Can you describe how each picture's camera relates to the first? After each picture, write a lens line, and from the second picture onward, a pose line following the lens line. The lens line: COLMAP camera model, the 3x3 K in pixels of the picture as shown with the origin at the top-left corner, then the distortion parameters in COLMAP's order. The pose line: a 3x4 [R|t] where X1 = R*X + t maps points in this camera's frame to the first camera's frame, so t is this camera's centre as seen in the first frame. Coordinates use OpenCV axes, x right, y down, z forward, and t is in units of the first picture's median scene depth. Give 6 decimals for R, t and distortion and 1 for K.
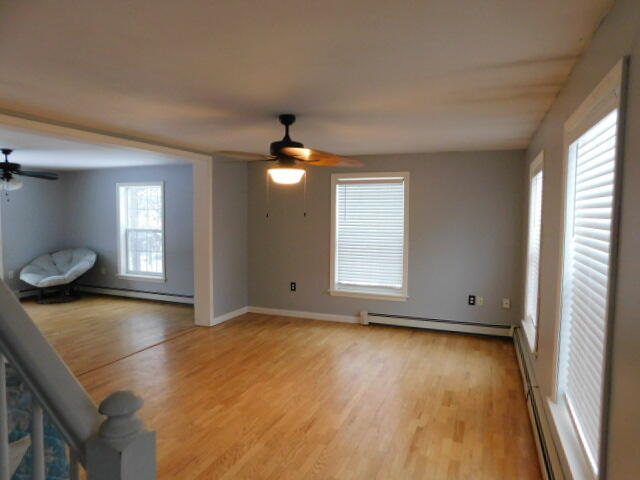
lens RADIAL K [[428.4, 0, 318.7], [0, 428.4, 239.6], [0, 0, 1]] dist [-0.024597, 0.003329]
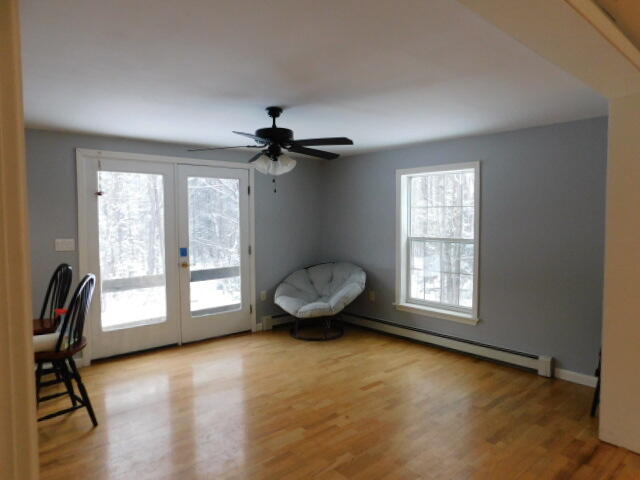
lens RADIAL K [[428.4, 0, 319.7], [0, 428.4, 240.4], [0, 0, 1]] dist [-0.024597, 0.003329]
pose [[0.896454, 0.011418, -0.442989, -0.291615], [-0.016901, 0.999822, -0.008432, -0.012222], [0.442814, 0.015046, 0.896487, 0.345158]]
